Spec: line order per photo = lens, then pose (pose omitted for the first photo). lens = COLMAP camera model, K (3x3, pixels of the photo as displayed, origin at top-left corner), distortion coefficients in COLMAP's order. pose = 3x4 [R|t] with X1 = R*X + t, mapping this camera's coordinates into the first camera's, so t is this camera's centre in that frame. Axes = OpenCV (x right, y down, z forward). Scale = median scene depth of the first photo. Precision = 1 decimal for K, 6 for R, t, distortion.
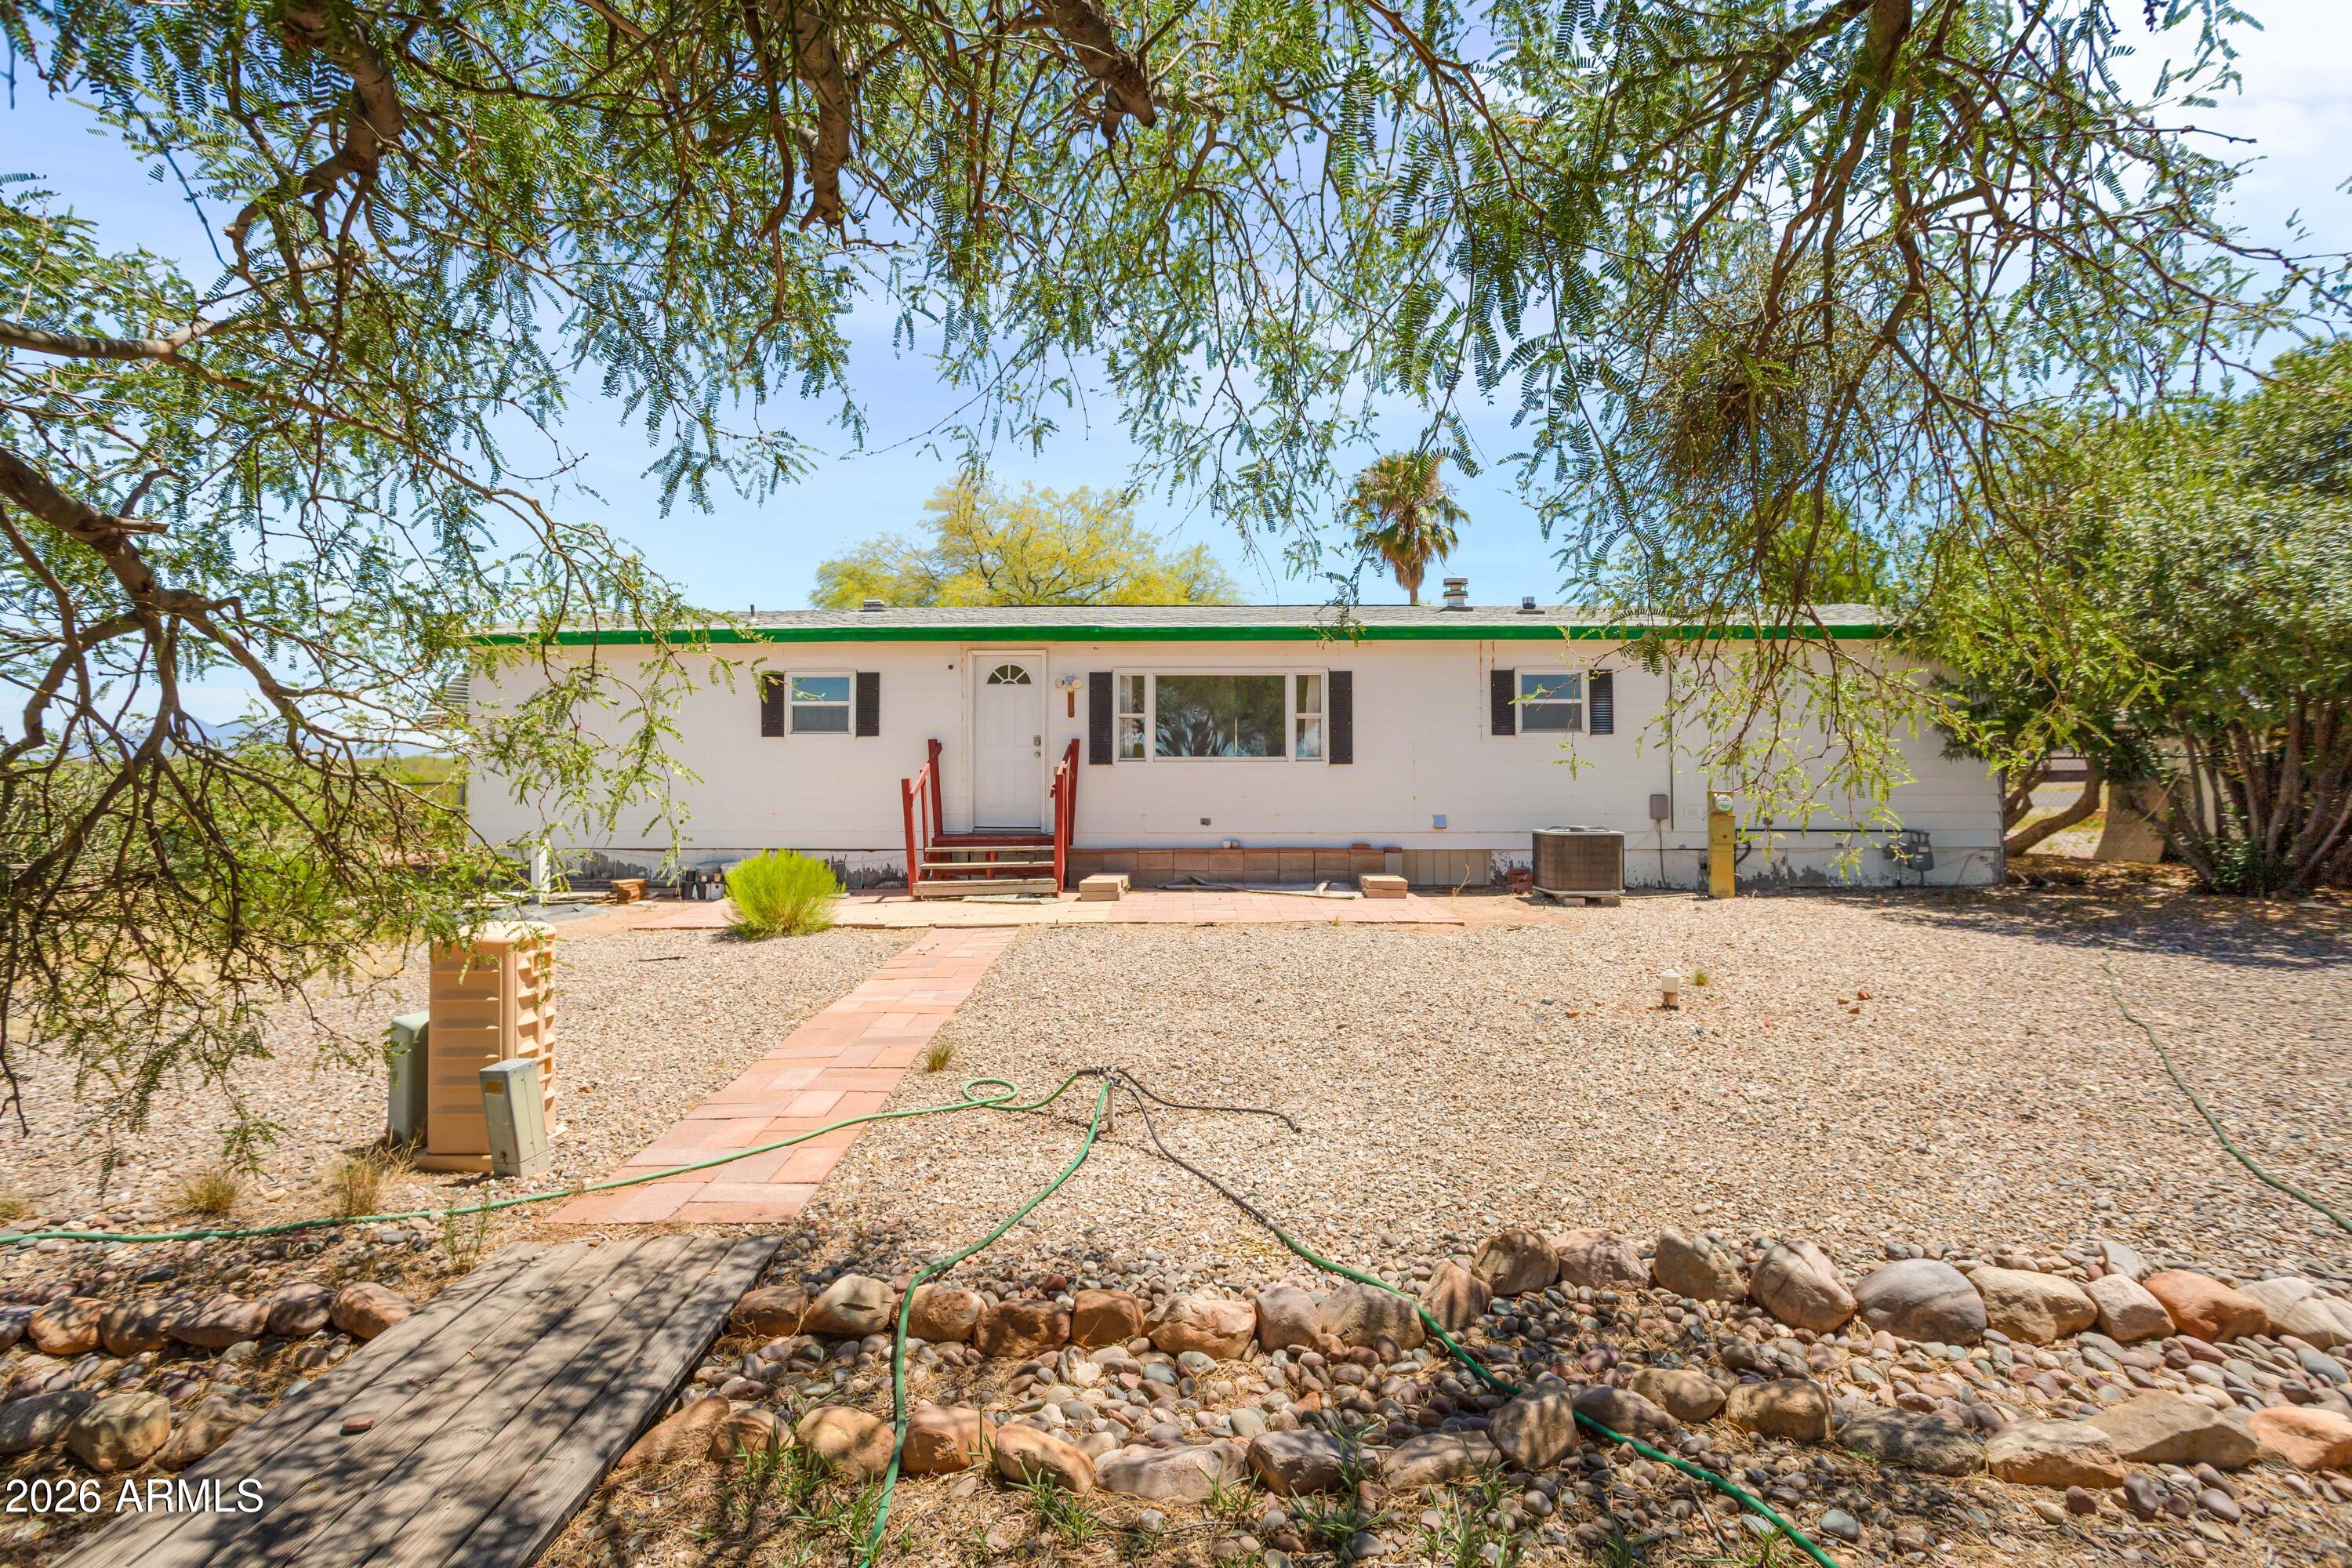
lens RADIAL K [[1170.4, 0, 1182.6], [0, 1170.4, 769.5], [0, 0, 1]] dist [-0.040397, 0.037315]
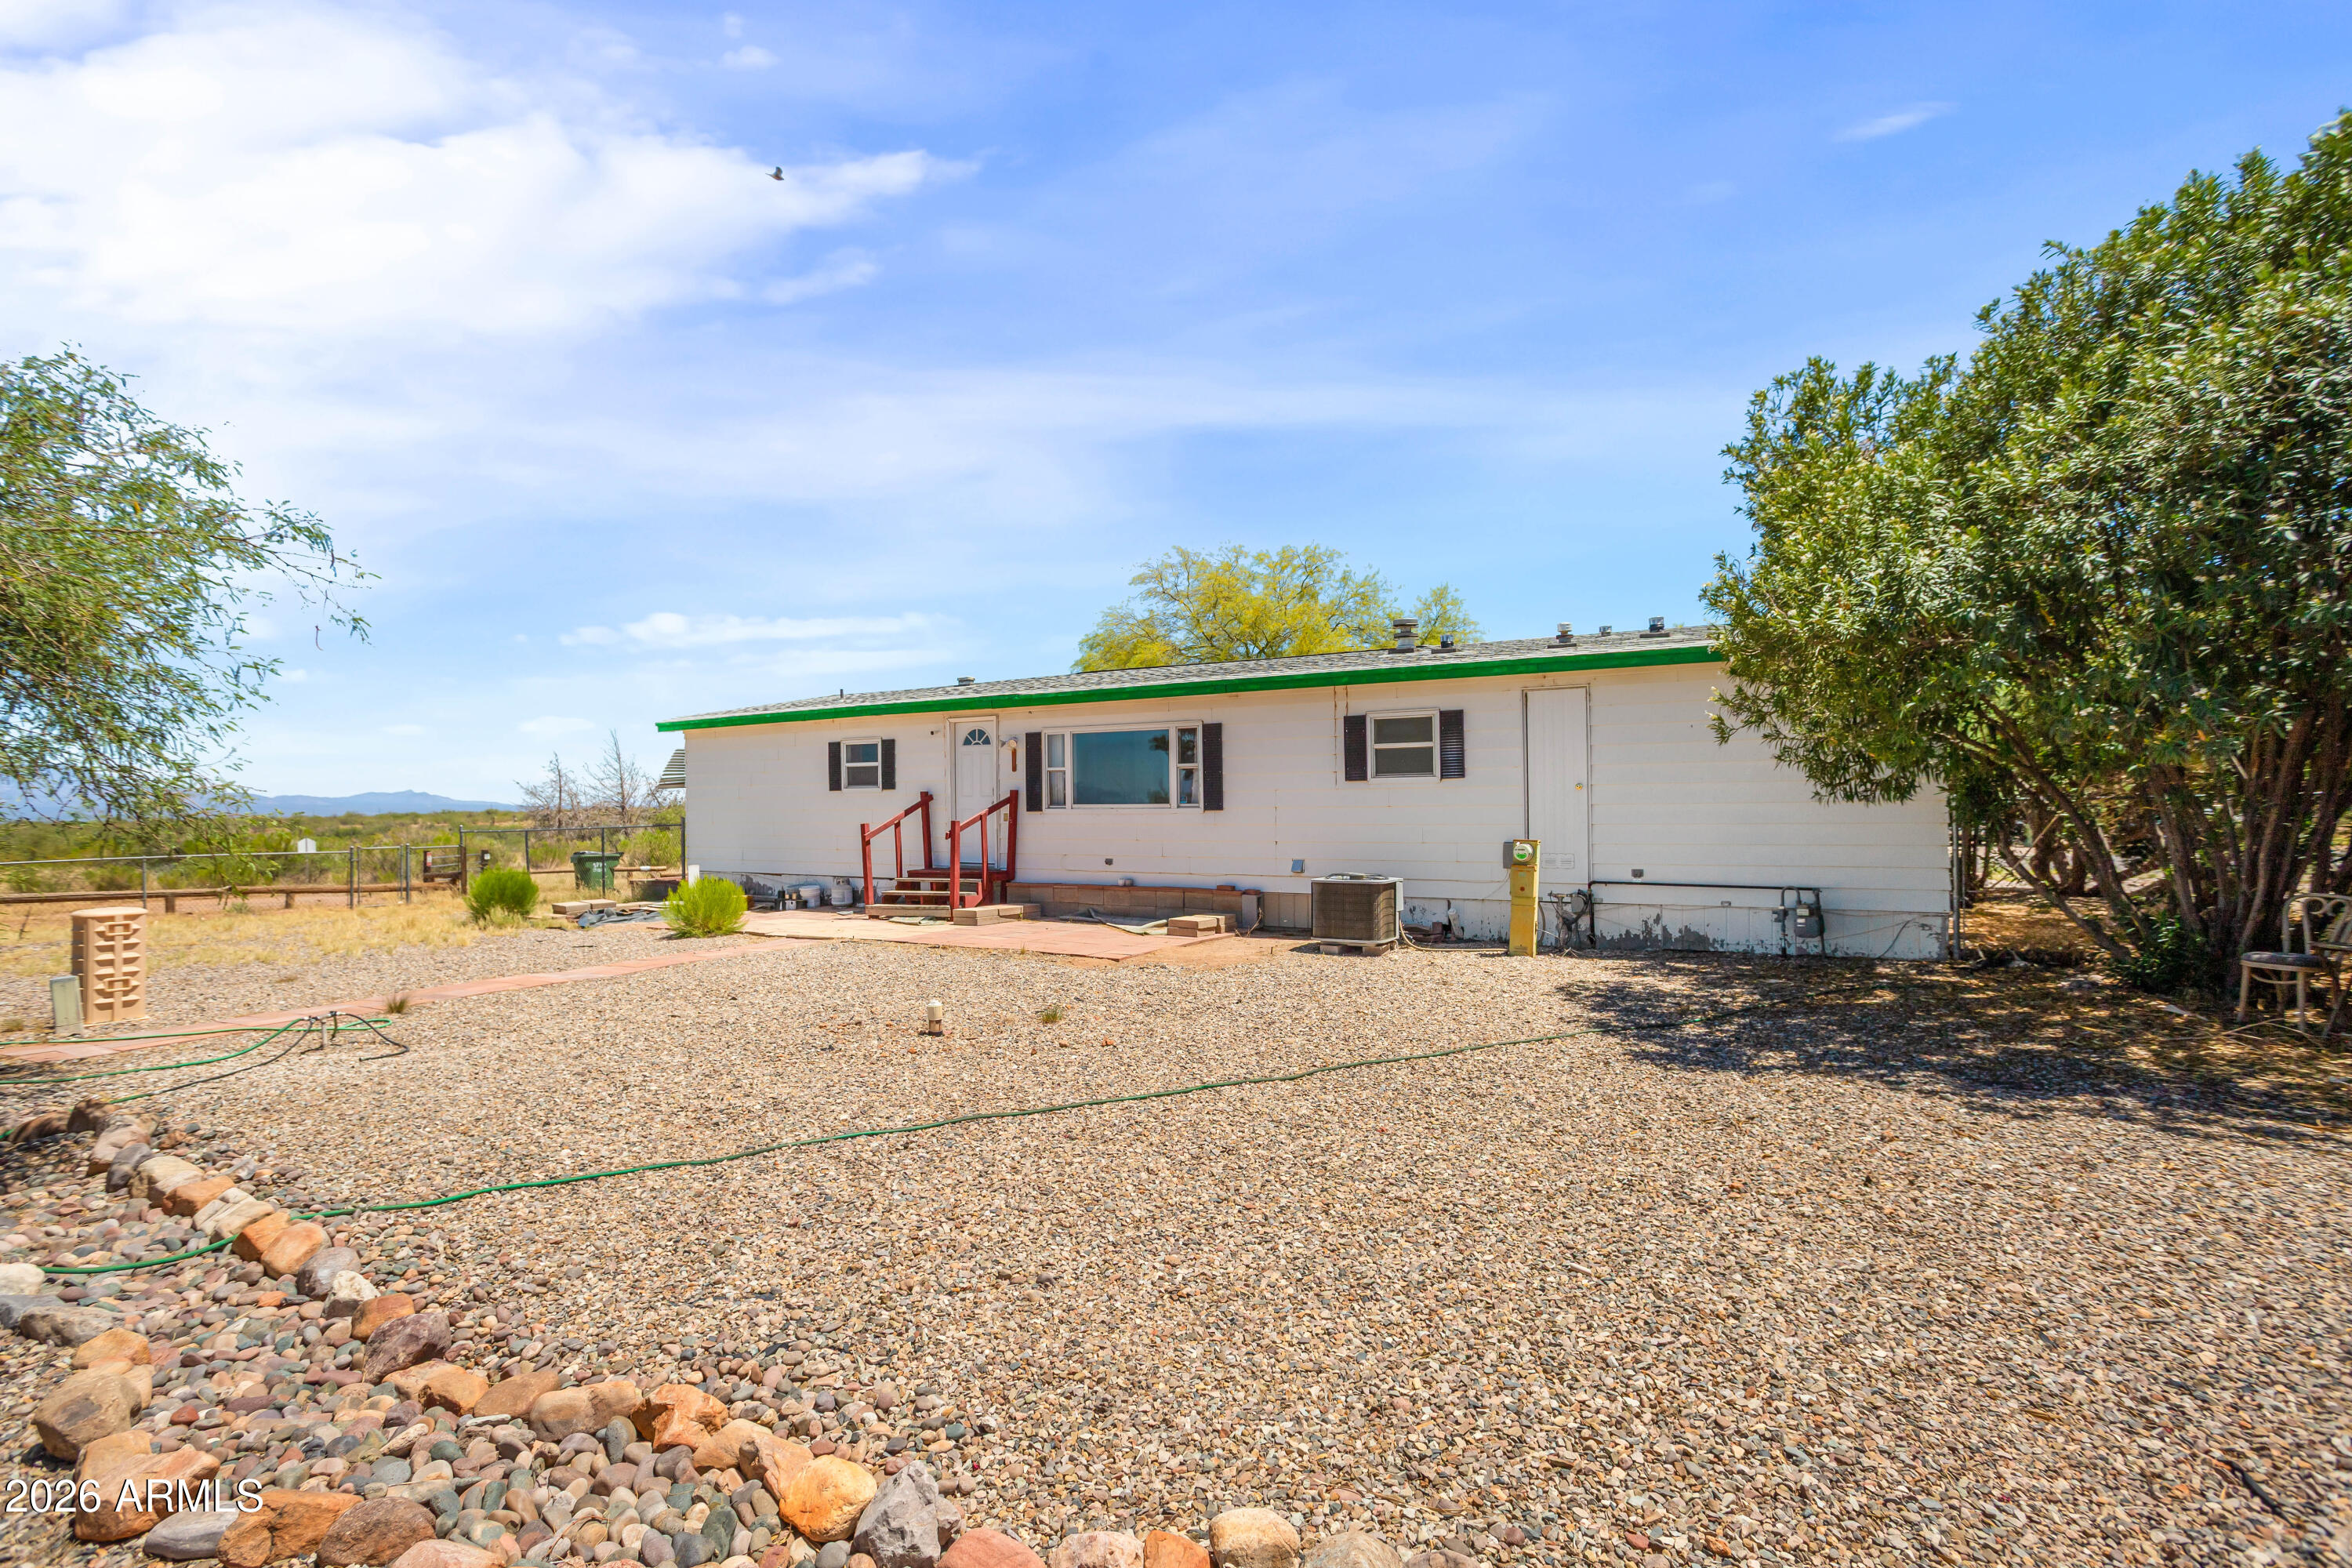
lens RADIAL K [[1170.4, 0, 1182.6], [0, 1170.4, 769.5], [0, 0, 1]] dist [-0.040397, 0.037315]
pose [[0.861746, -0.021229, -0.506896, 0.654323], [0.008033, 0.999570, -0.028206, -0.011807], [0.507277, 0.020235, 0.861546, 0.063500]]
